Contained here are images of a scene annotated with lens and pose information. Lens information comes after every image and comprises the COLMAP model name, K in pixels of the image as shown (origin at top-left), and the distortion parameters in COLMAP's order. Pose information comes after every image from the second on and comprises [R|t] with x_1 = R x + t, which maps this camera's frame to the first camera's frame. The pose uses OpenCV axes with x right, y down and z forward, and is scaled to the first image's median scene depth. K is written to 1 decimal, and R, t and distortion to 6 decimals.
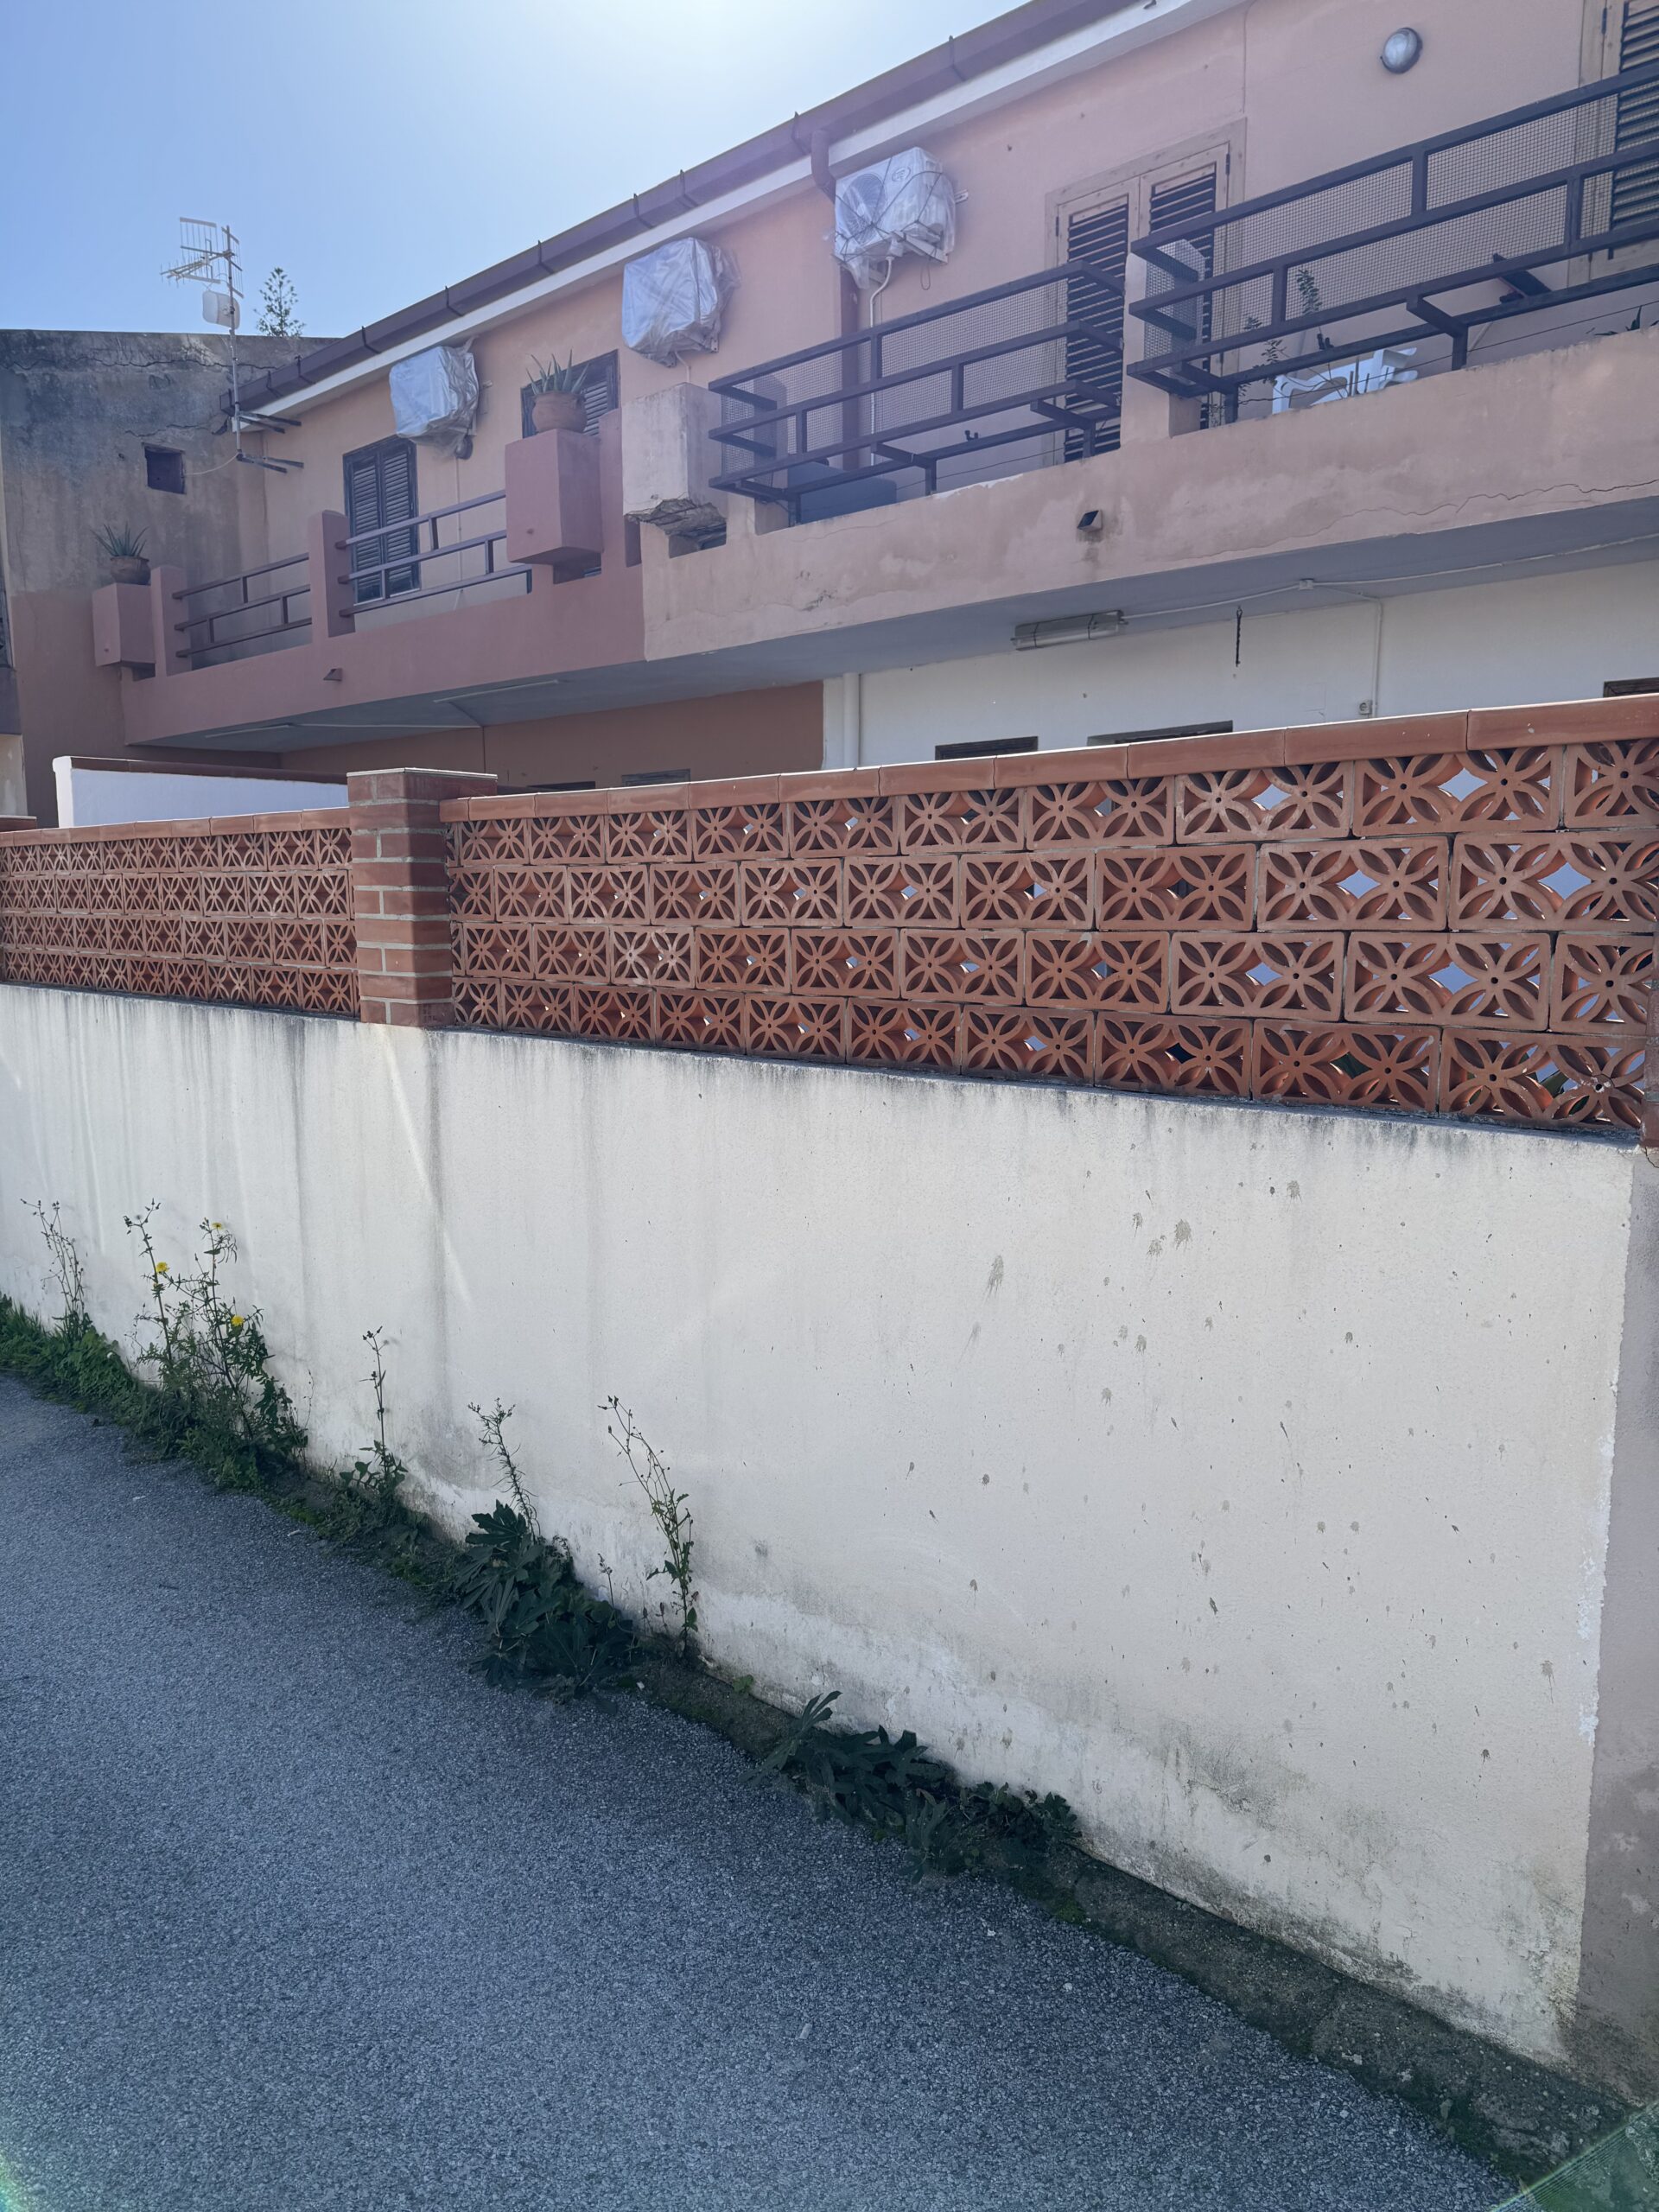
lens RADIAL K [[1552.5, 0, 794.1], [0, 1552.5, 1108.2], [0, 0, 1]] dist [0.054024, -0.072300]
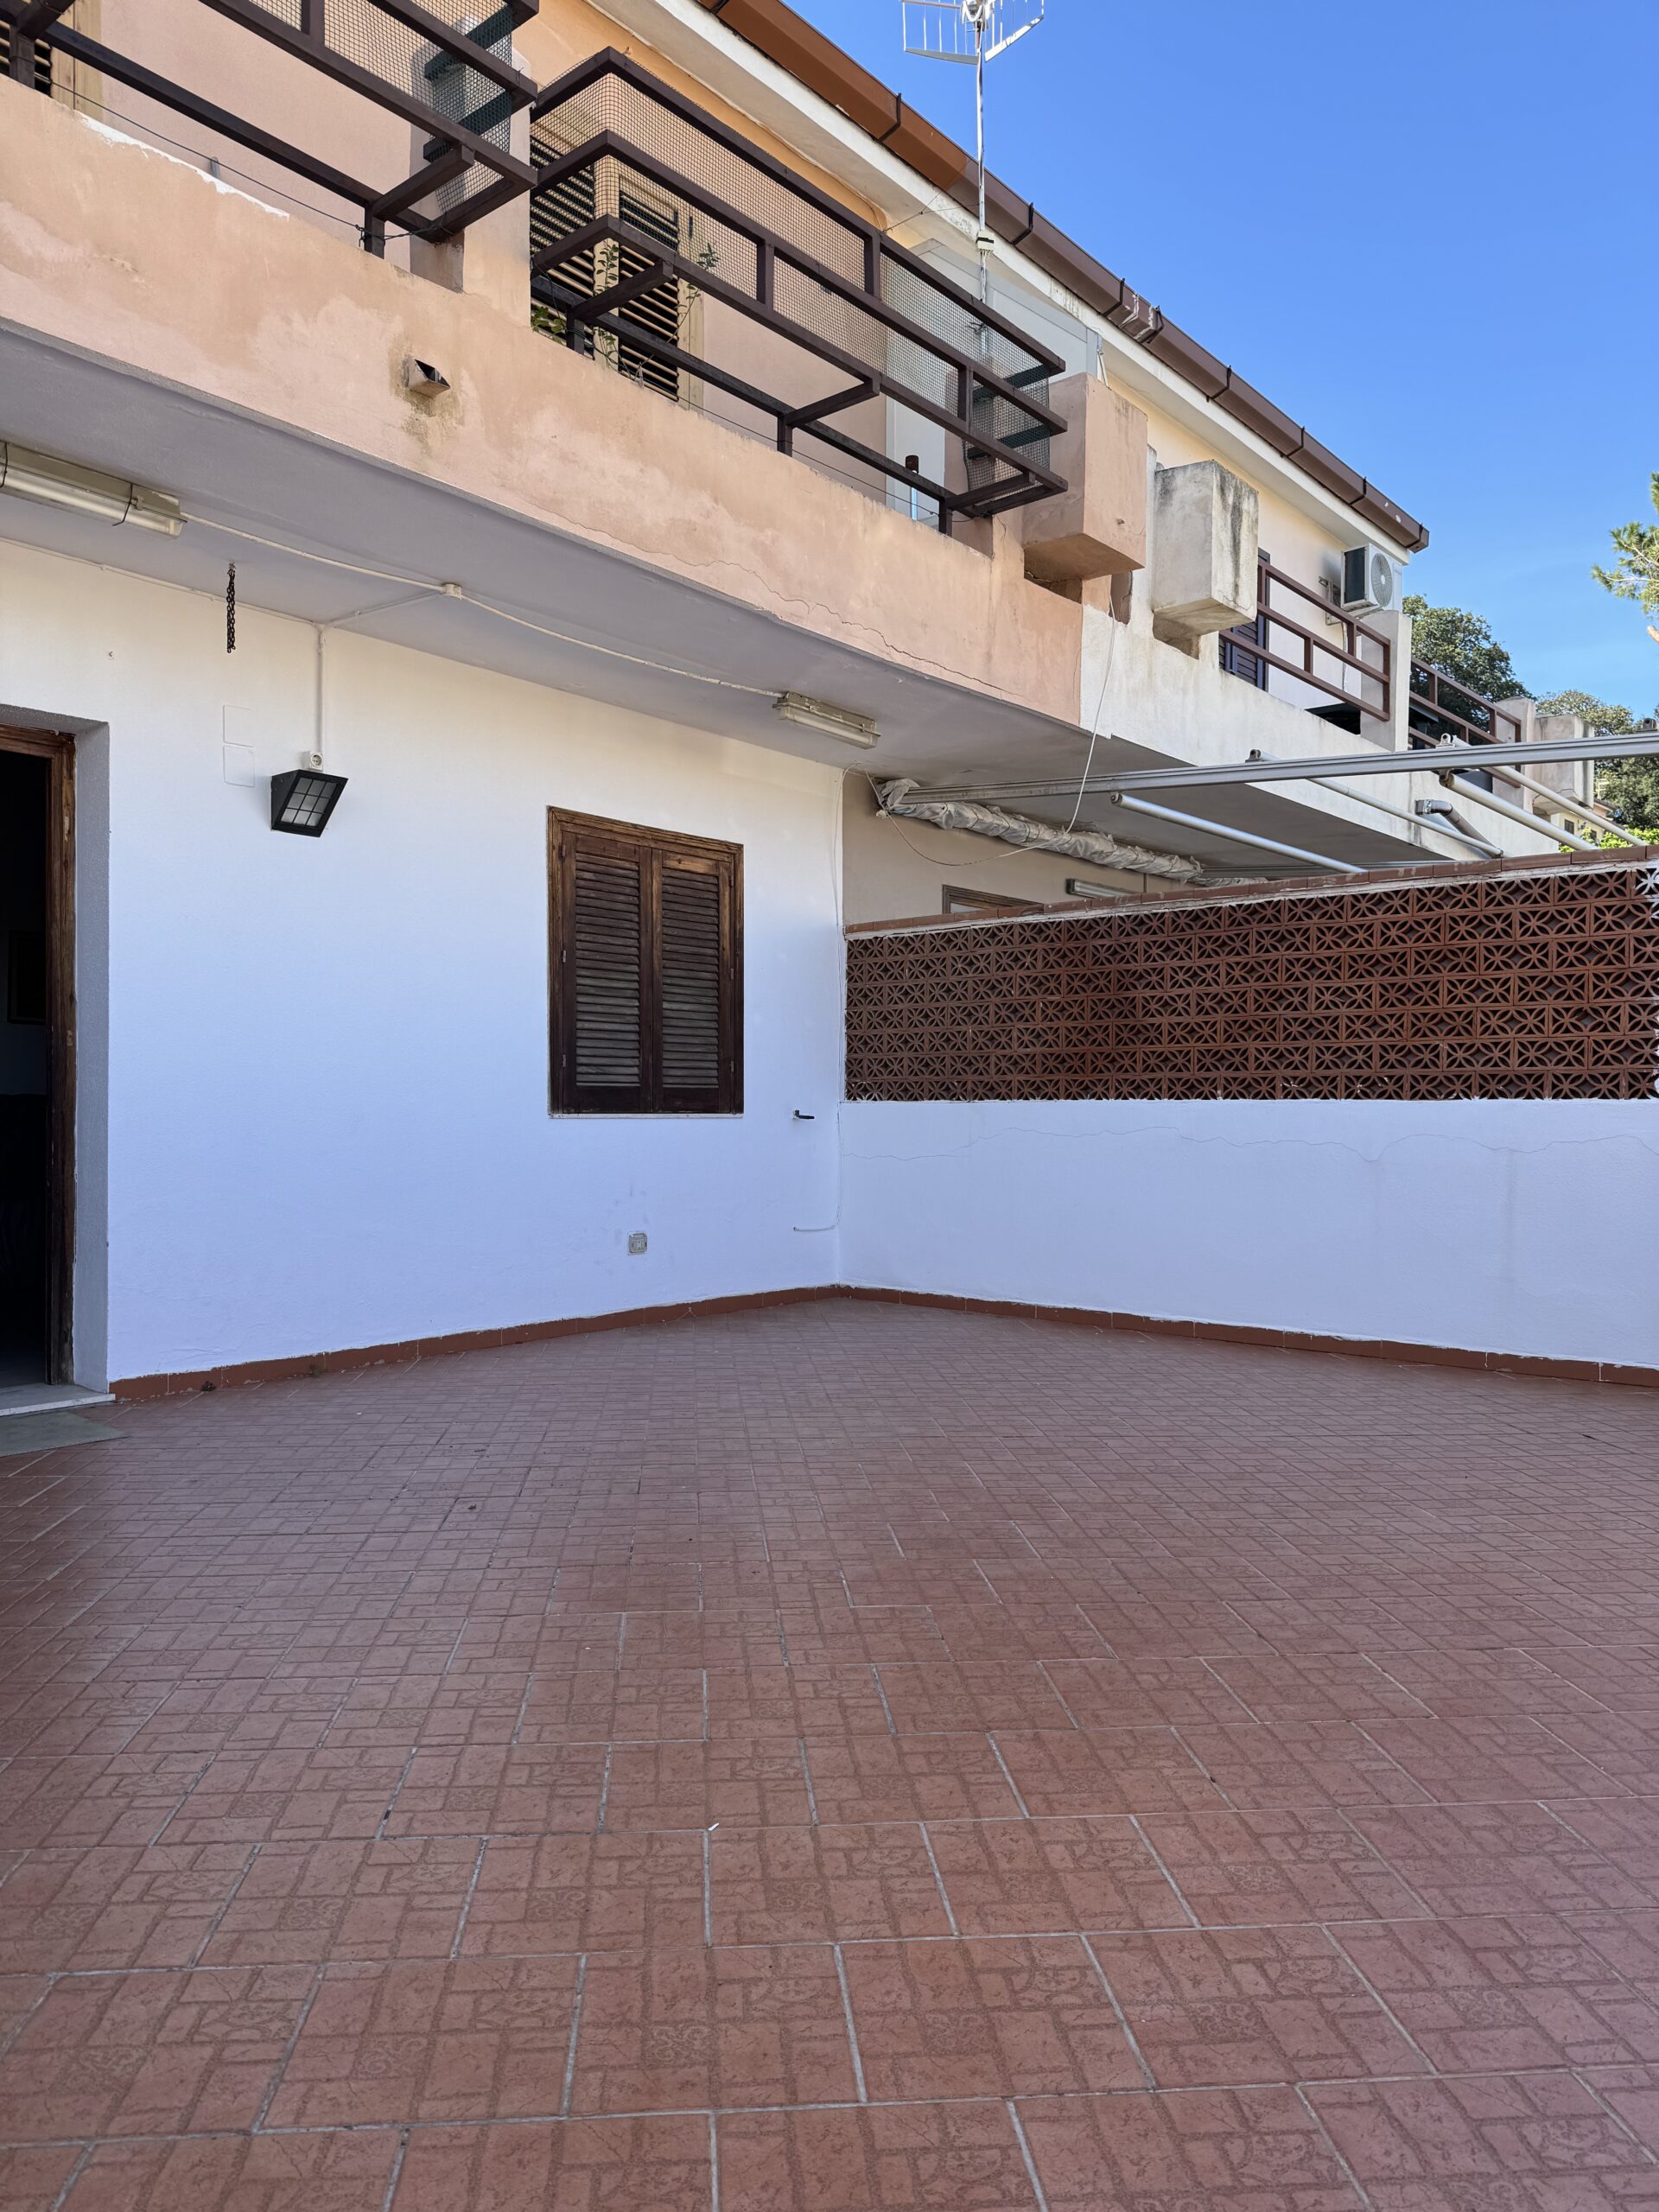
lens RADIAL K [[1545.0, 0, 829.8], [0, 1545.0, 1109.1], [0, 0, 1]] dist [0.022327, -0.002378]
pose [[-0.073871, -0.000741, 0.997268, -0.294583], [0.129693, 0.991500, 0.010343, -0.052252], [-0.988799, 0.130103, -0.073147, 0.632337]]
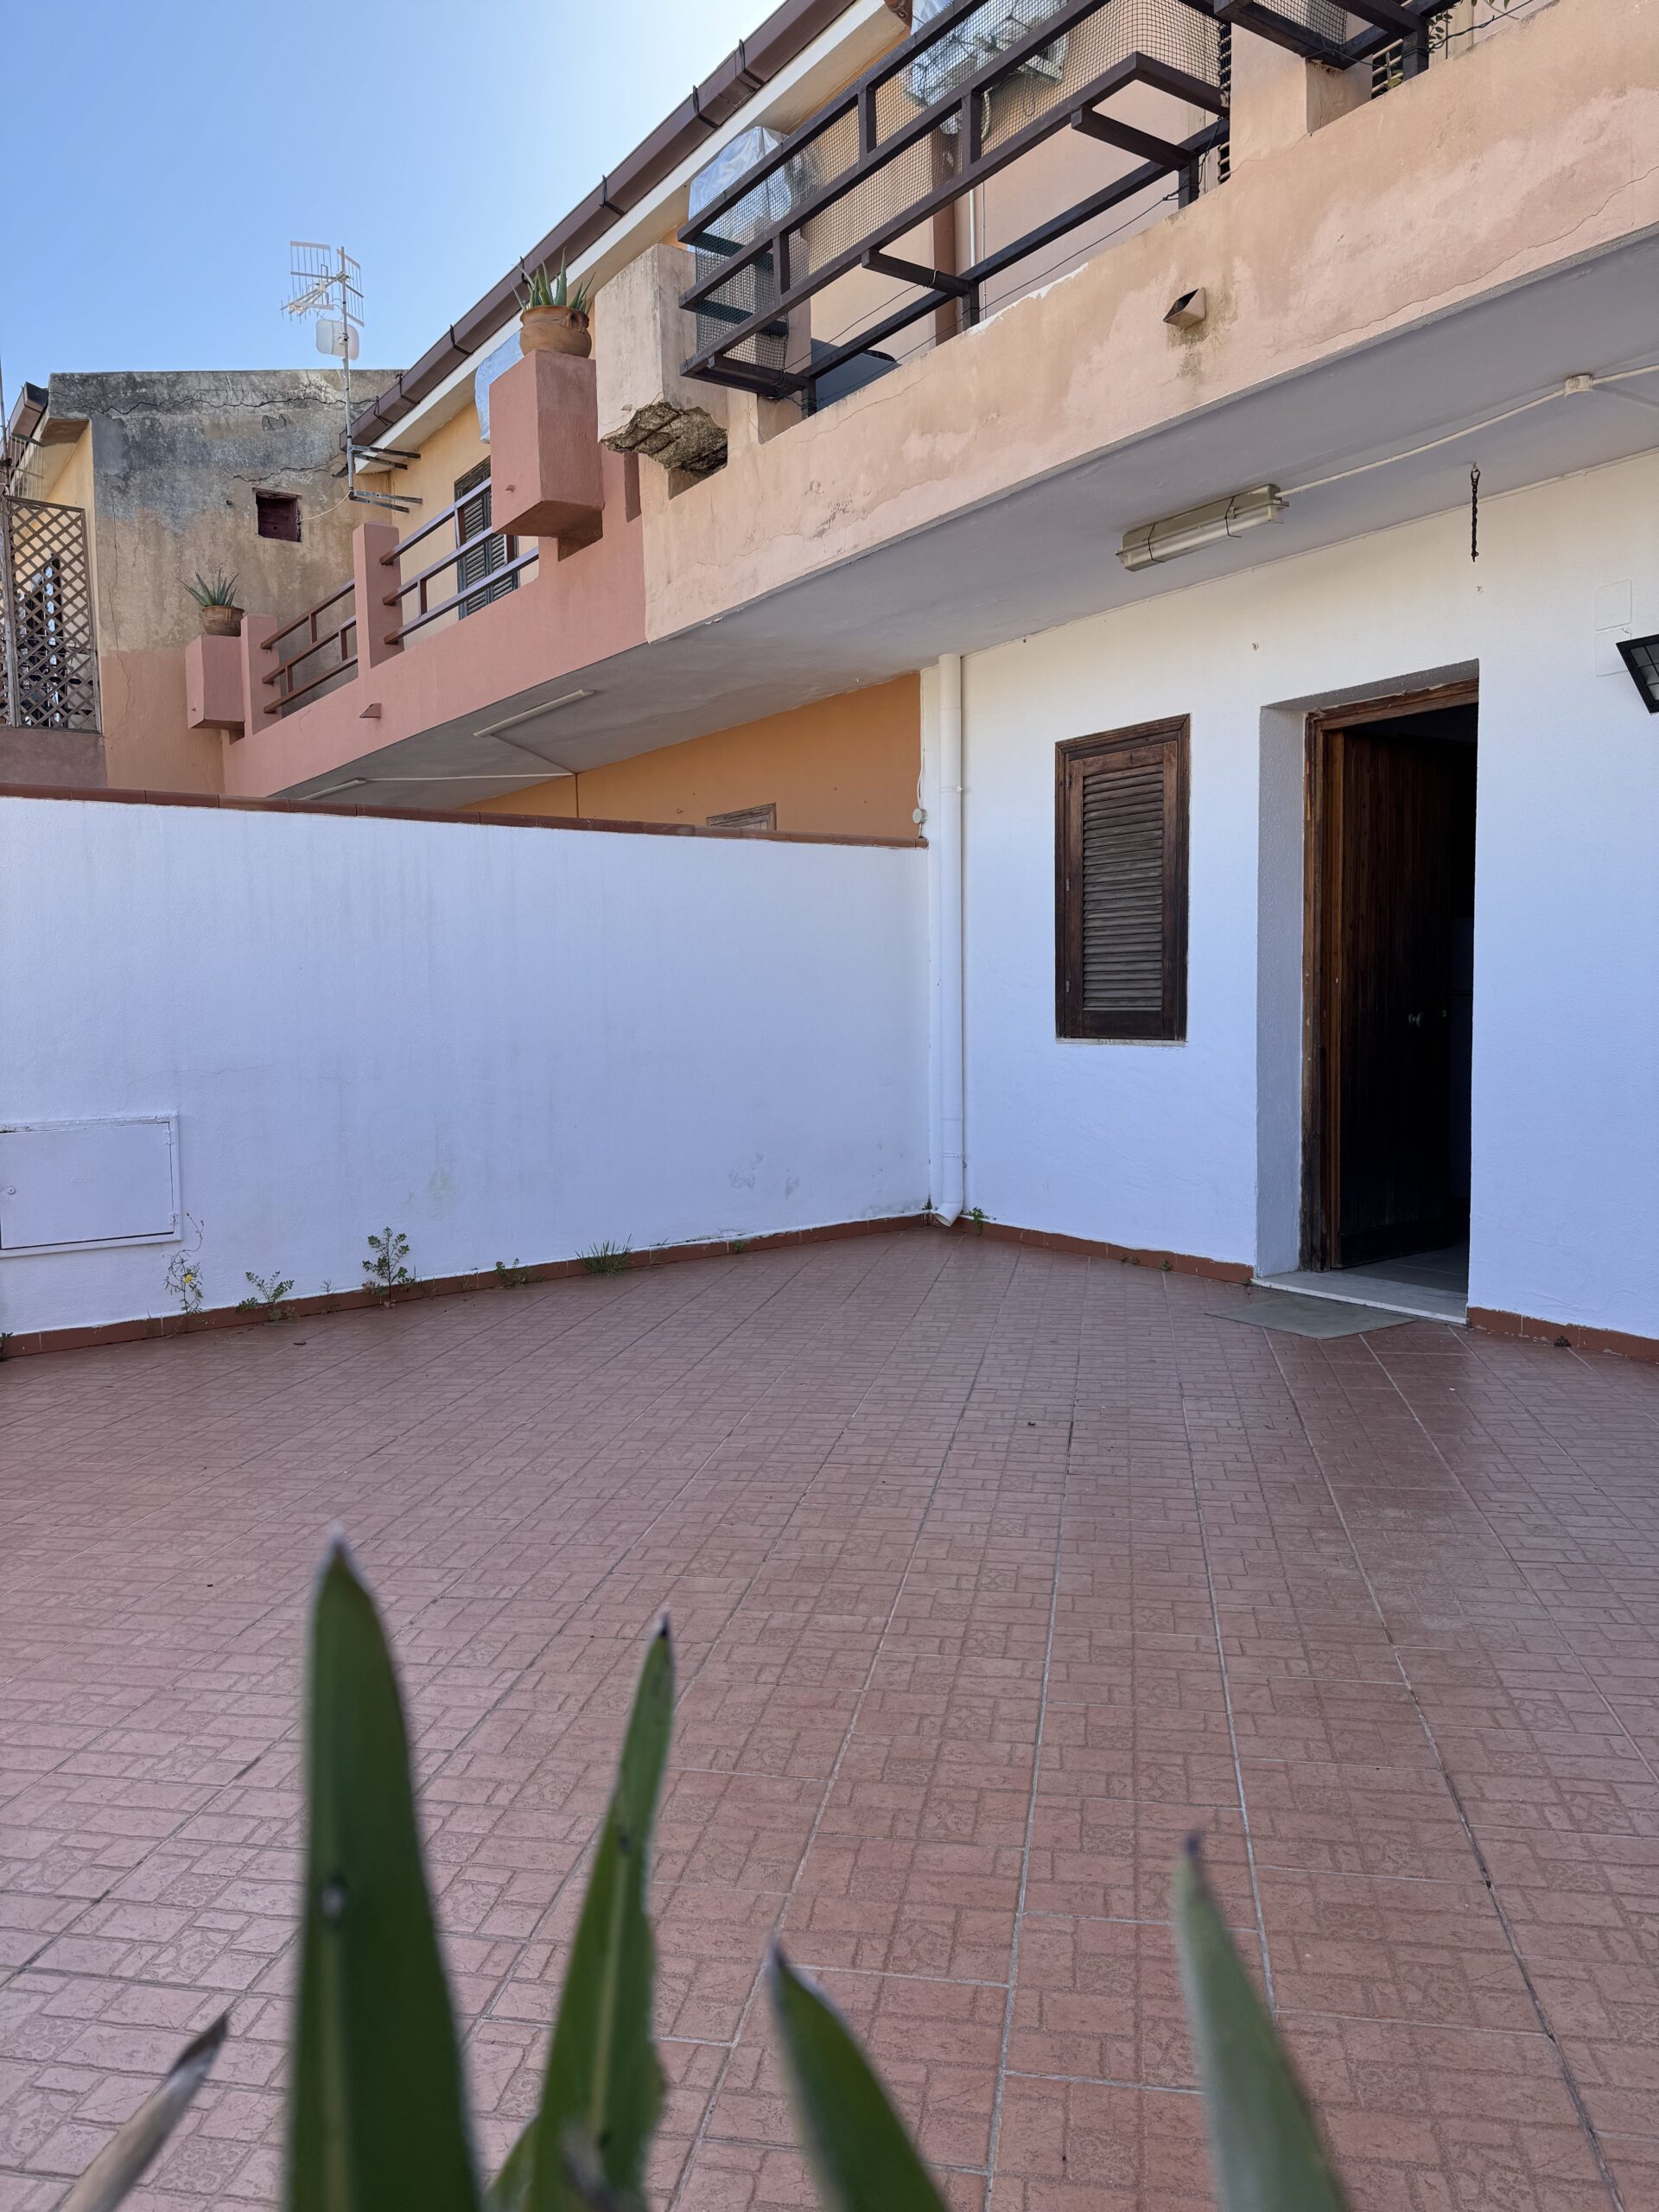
lens RADIAL K [[1547.8, 0, 819.5], [0, 1547.8, 1095.5], [0, 0, 1]] dist [0.006465, -0.005203]
pose [[0.981081, -0.001042, -0.193597, 0.113656], [-0.011586, 0.997877, -0.064086, -0.024320], [0.193253, 0.065117, 0.978986, 0.281762]]
